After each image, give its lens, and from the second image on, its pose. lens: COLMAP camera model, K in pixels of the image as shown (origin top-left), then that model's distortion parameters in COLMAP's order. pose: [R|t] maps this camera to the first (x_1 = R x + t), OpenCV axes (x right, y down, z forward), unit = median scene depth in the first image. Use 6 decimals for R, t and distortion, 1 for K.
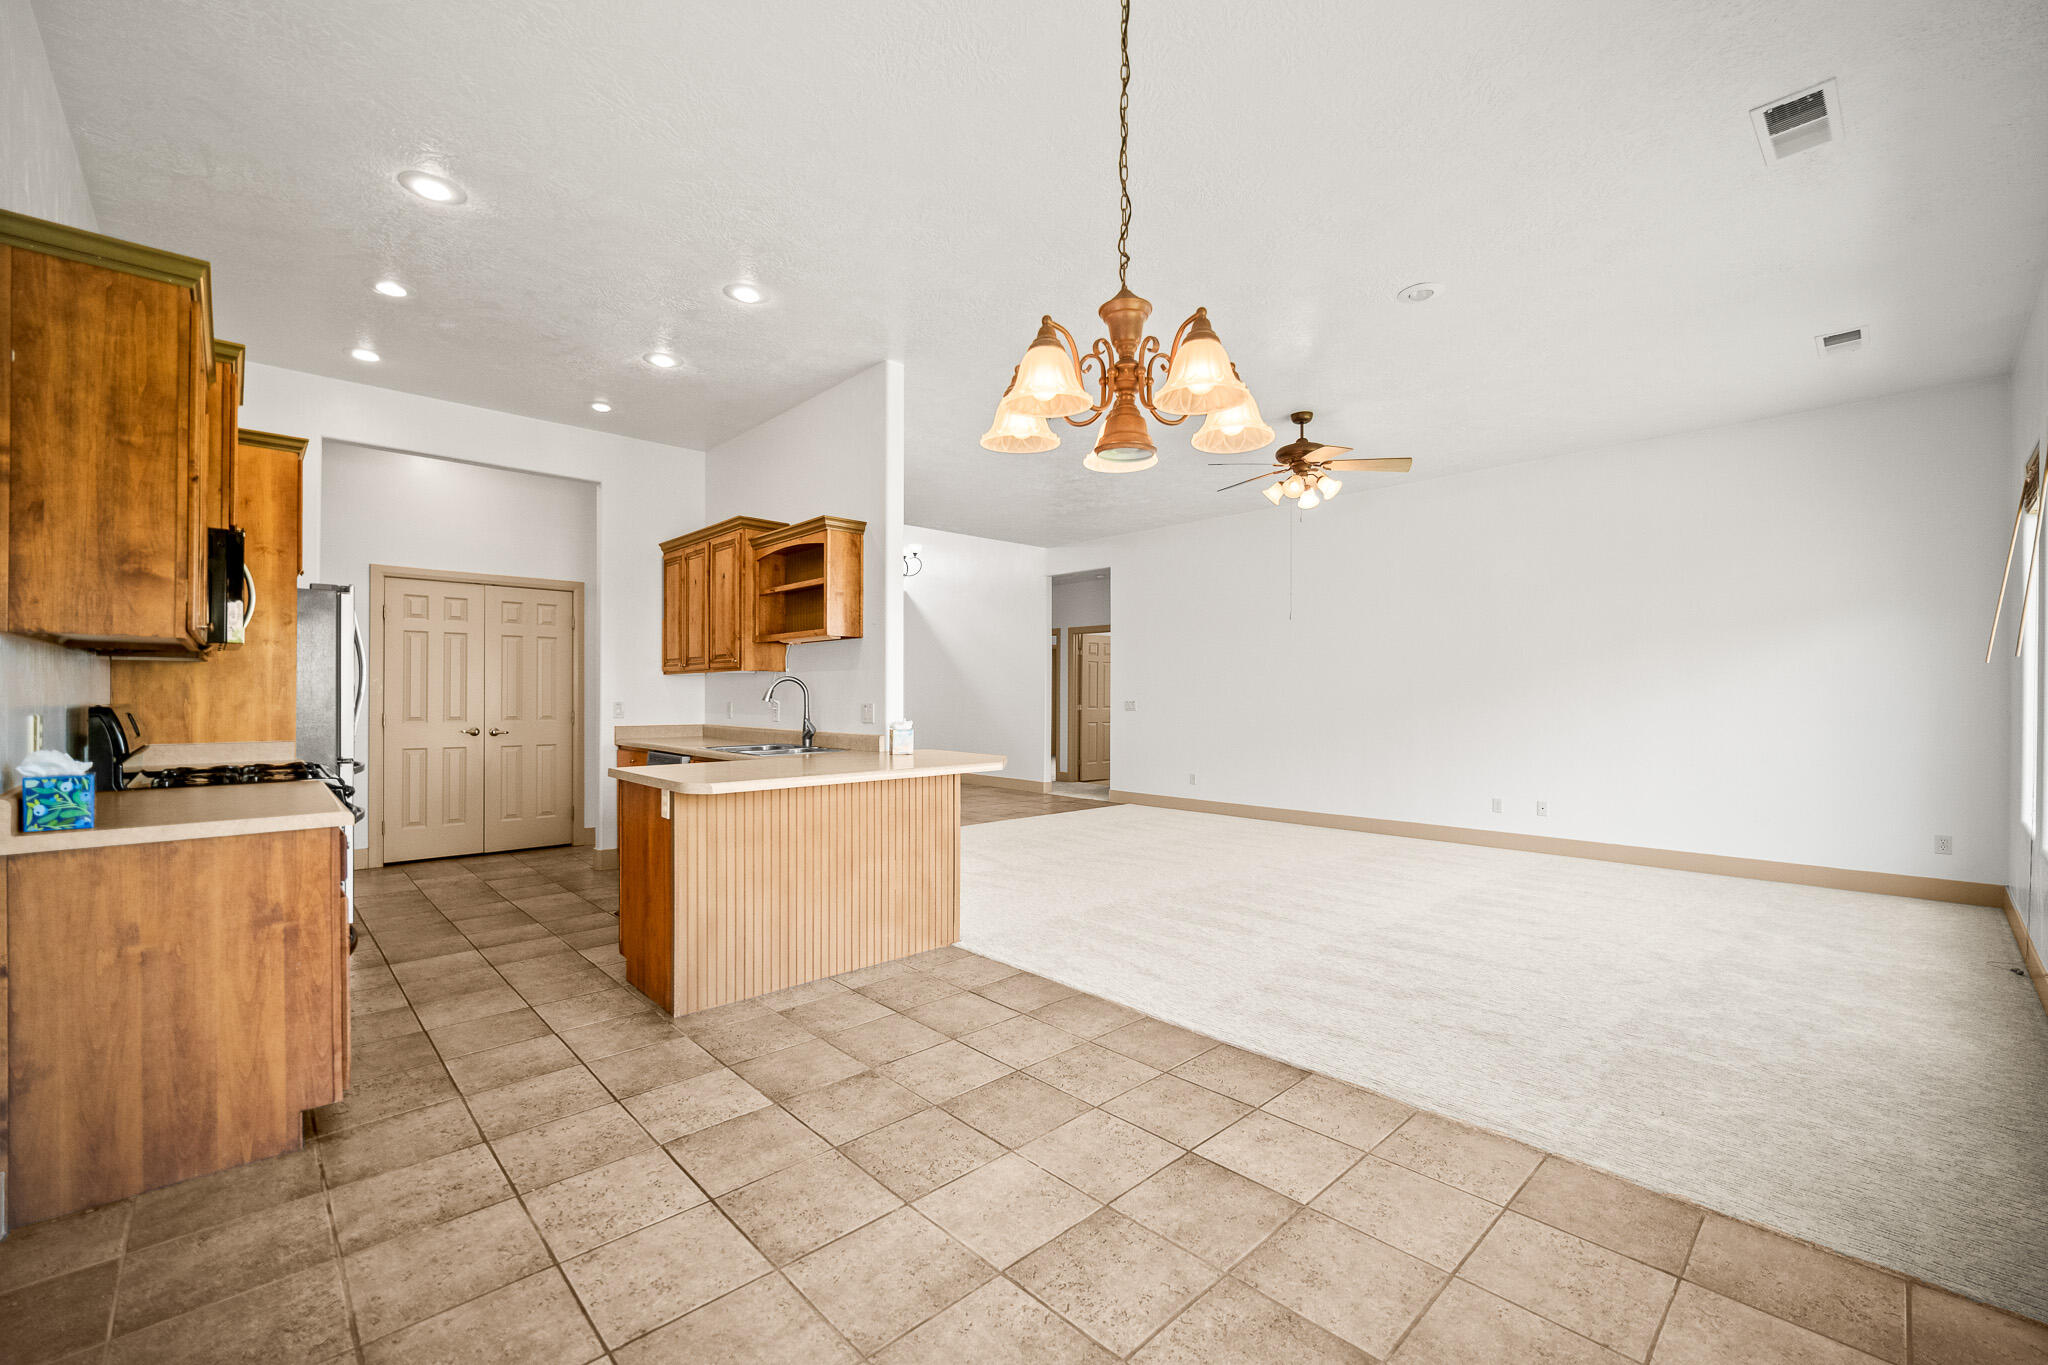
lens RADIAL K [[841.1, 0, 1029.4], [0, 841.1, 688.2], [0, 0, 1]] dist [-0.003787, -0.000313]
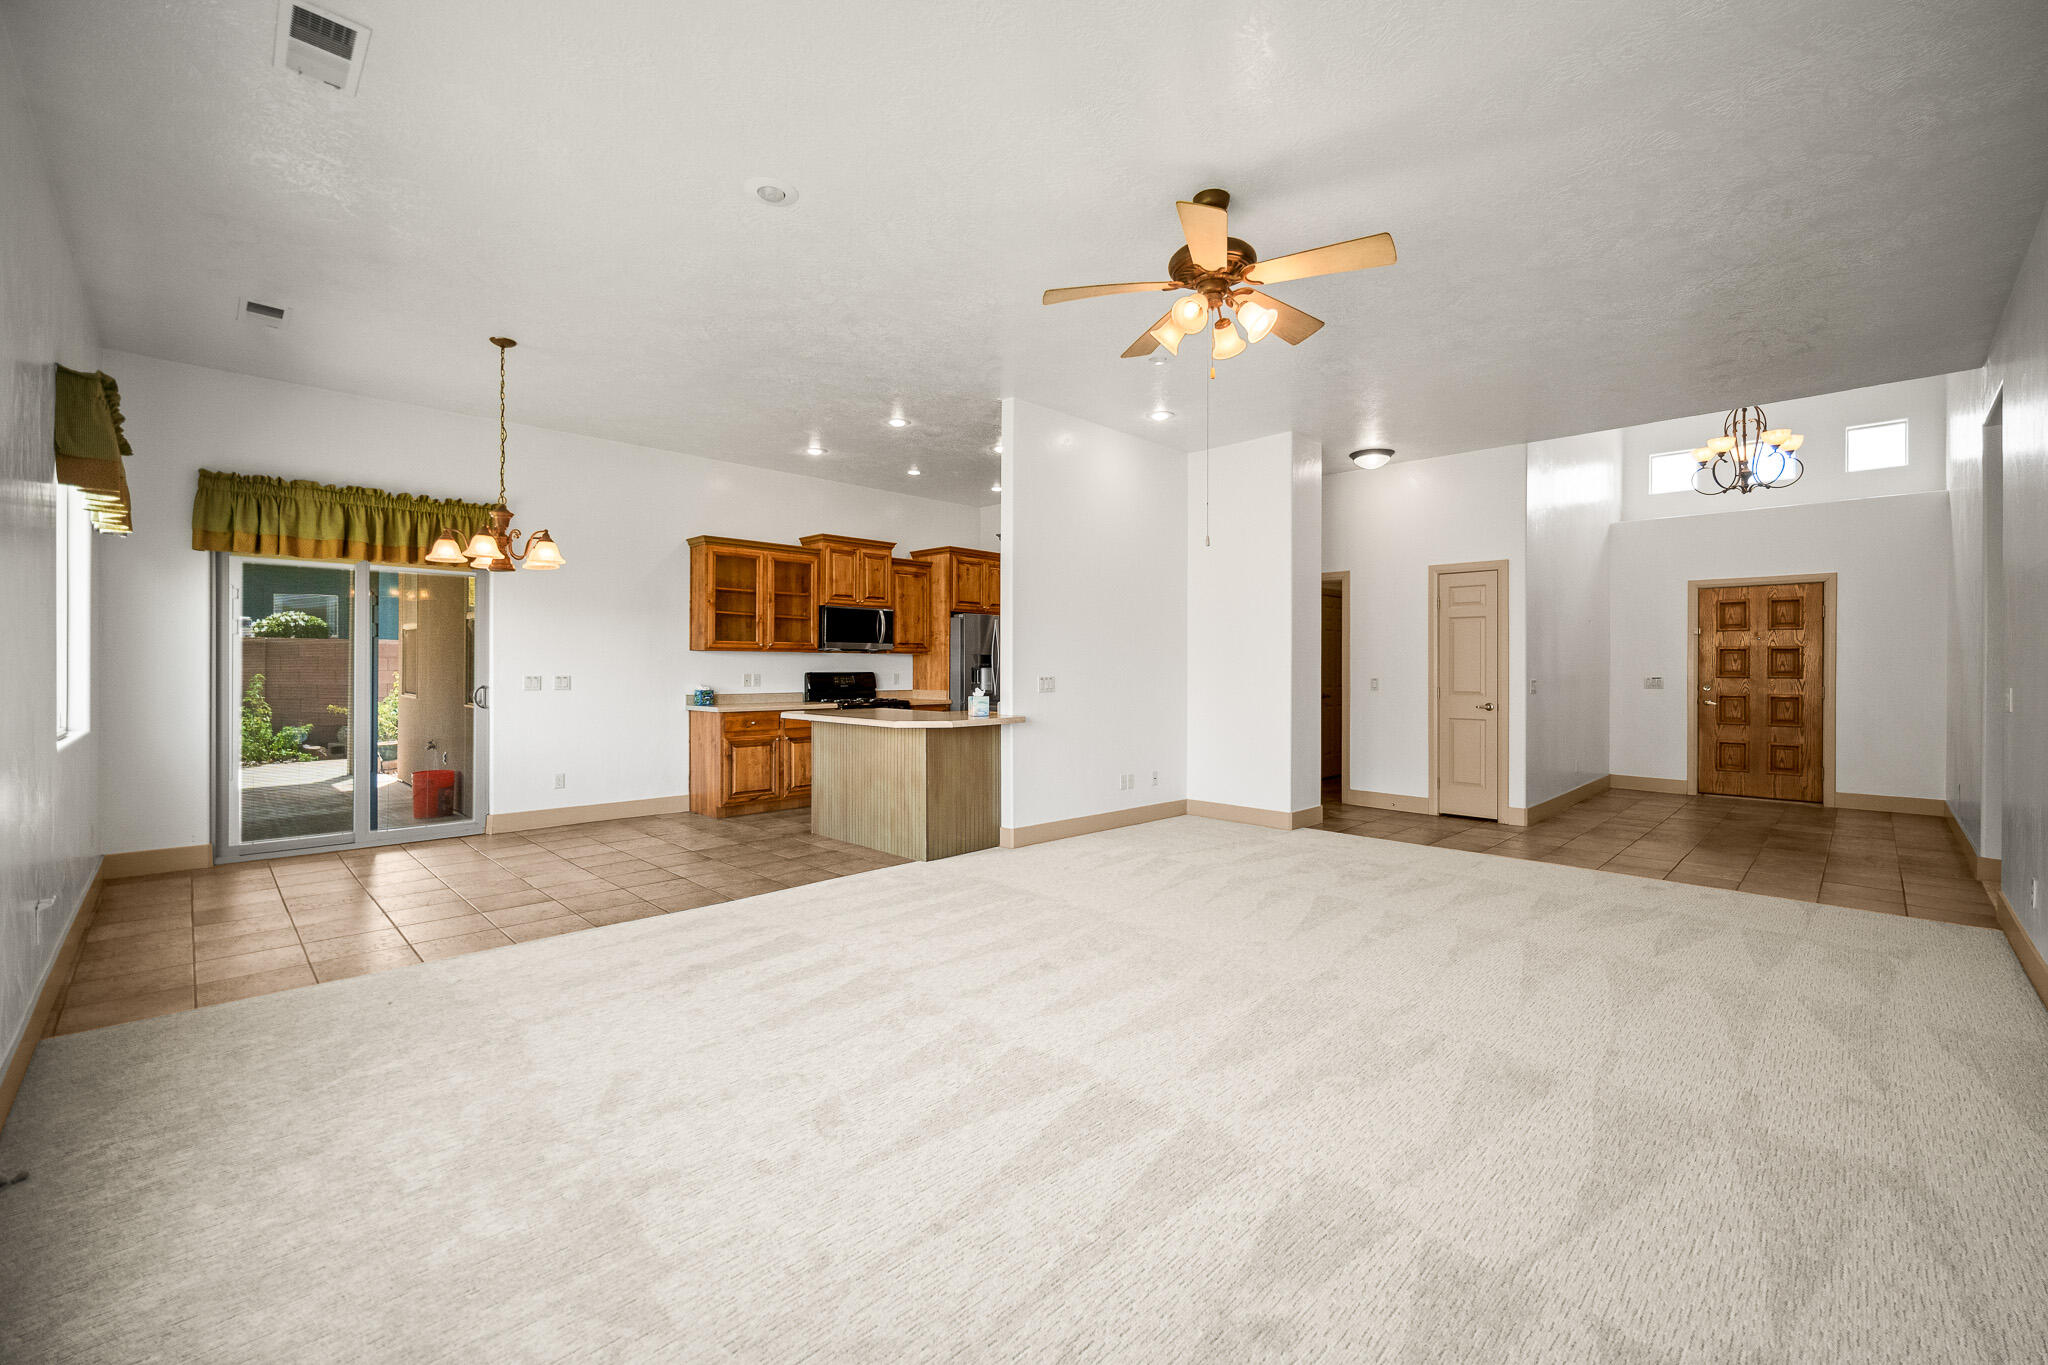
lens RADIAL K [[841.1, 0, 1029.0], [0, 841.1, 667.9], [0, 0, 1]] dist [-0.003787, -0.000313]
pose [[0.034127, 0.001095, -0.999417, 1.157773], [0.000380, 0.999999, 0.001109, 0.002795], [0.999417, -0.000418, 0.034127, 1.076945]]
